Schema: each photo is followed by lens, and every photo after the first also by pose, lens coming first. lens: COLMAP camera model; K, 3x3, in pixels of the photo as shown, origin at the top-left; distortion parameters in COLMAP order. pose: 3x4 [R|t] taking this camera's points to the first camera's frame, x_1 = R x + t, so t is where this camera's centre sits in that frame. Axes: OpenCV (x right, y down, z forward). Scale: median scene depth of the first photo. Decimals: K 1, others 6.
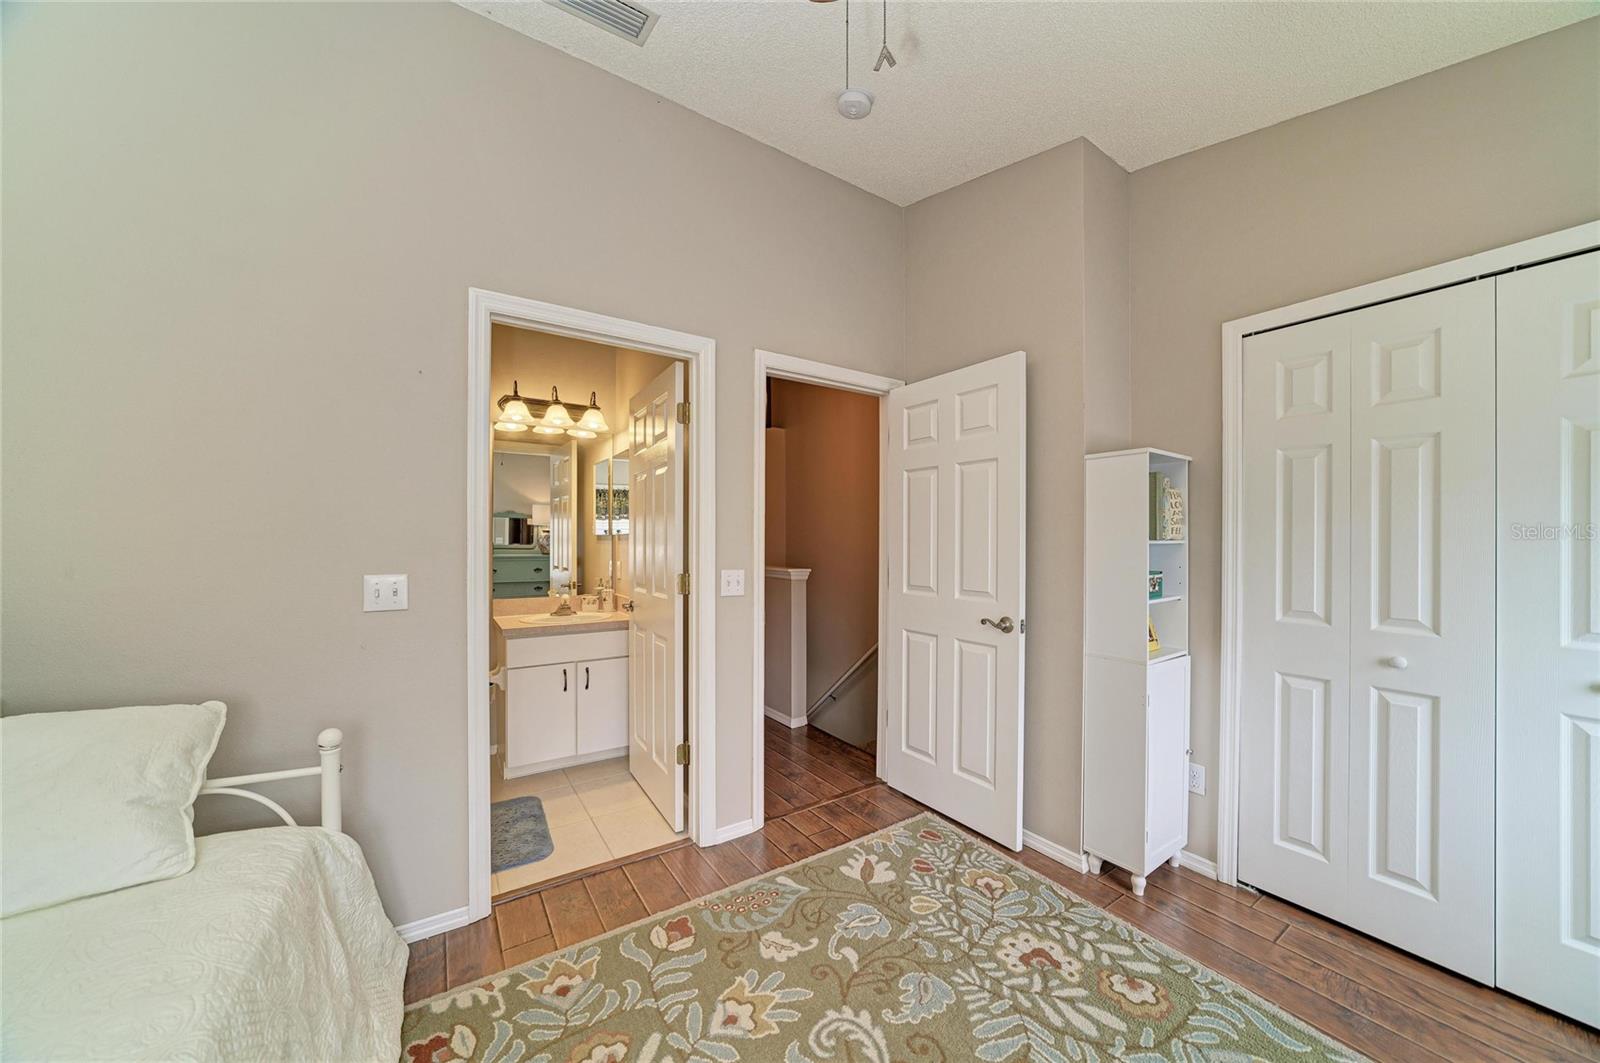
lens RADIAL K [[558.0, 0, 816.6], [0, 558.0, 542.4], [0, 0, 1]] dist [-0.009223, -0.000029]
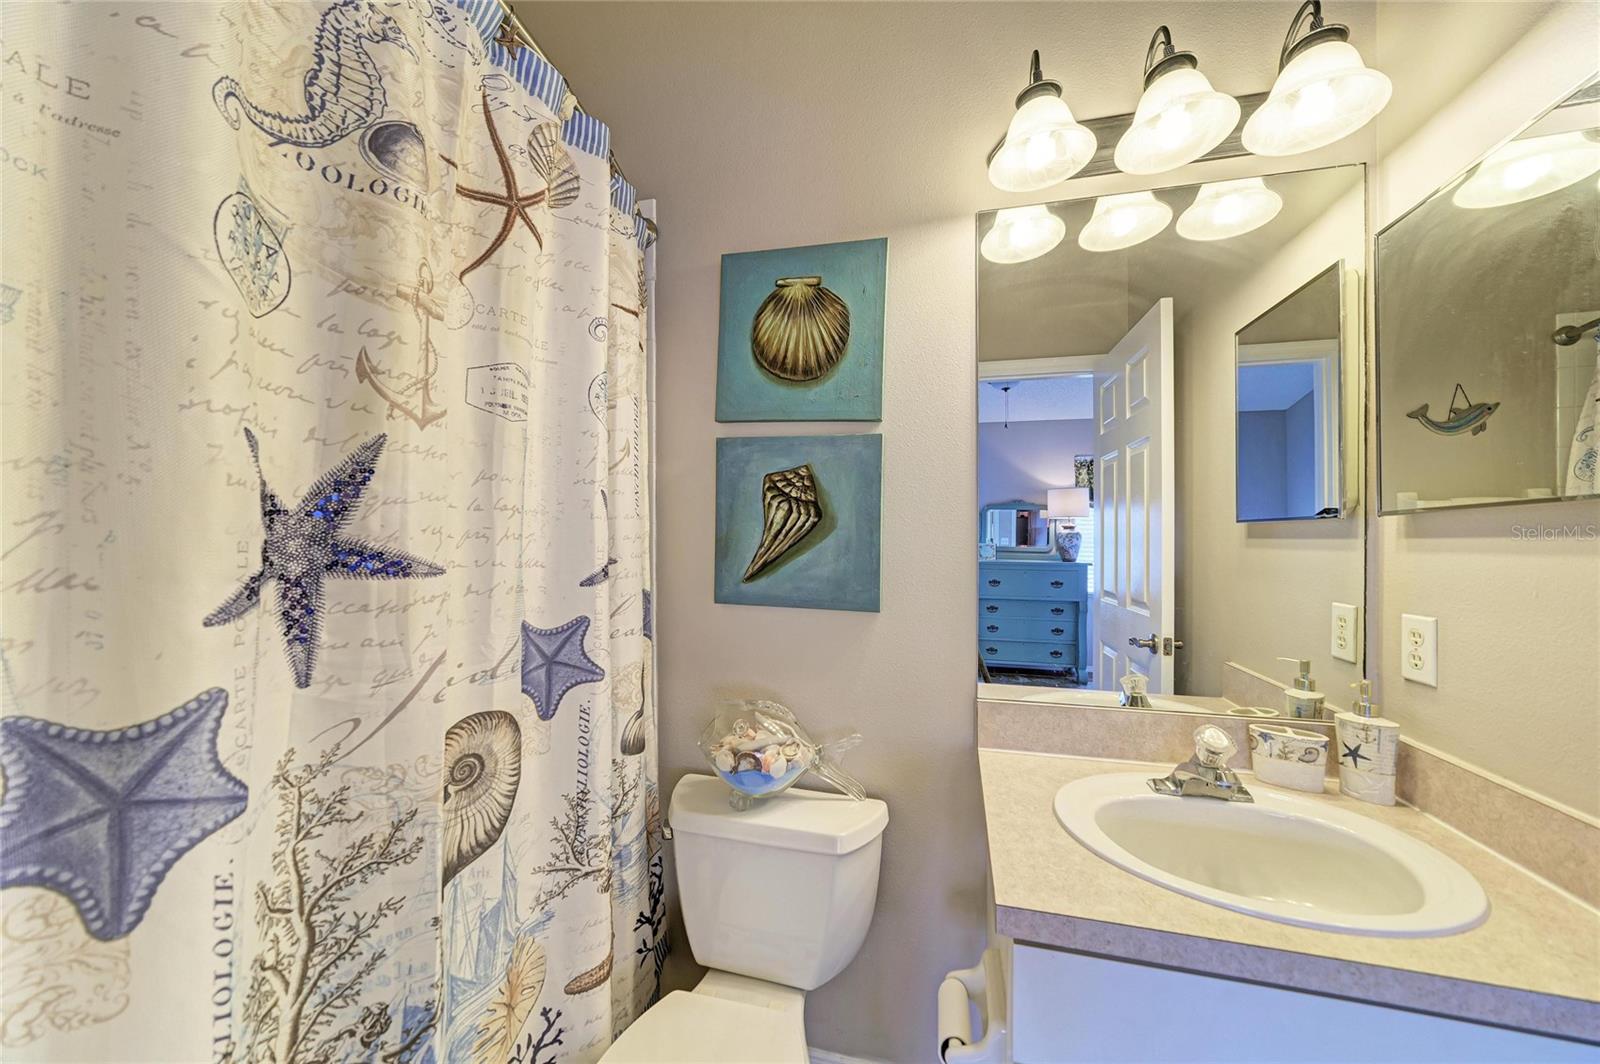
lens RADIAL K [[553.2, 0, 814.4], [0, 553.2, 547.1], [0, 0, 1]] dist [-0.022999, -0.000057]
pose [[0.656910, 0.002285, -0.753965, -0.192241], [0.002196, 0.999985, 0.004944, 0.001094], [0.753965, -0.004903, 0.656896, 0.344328]]
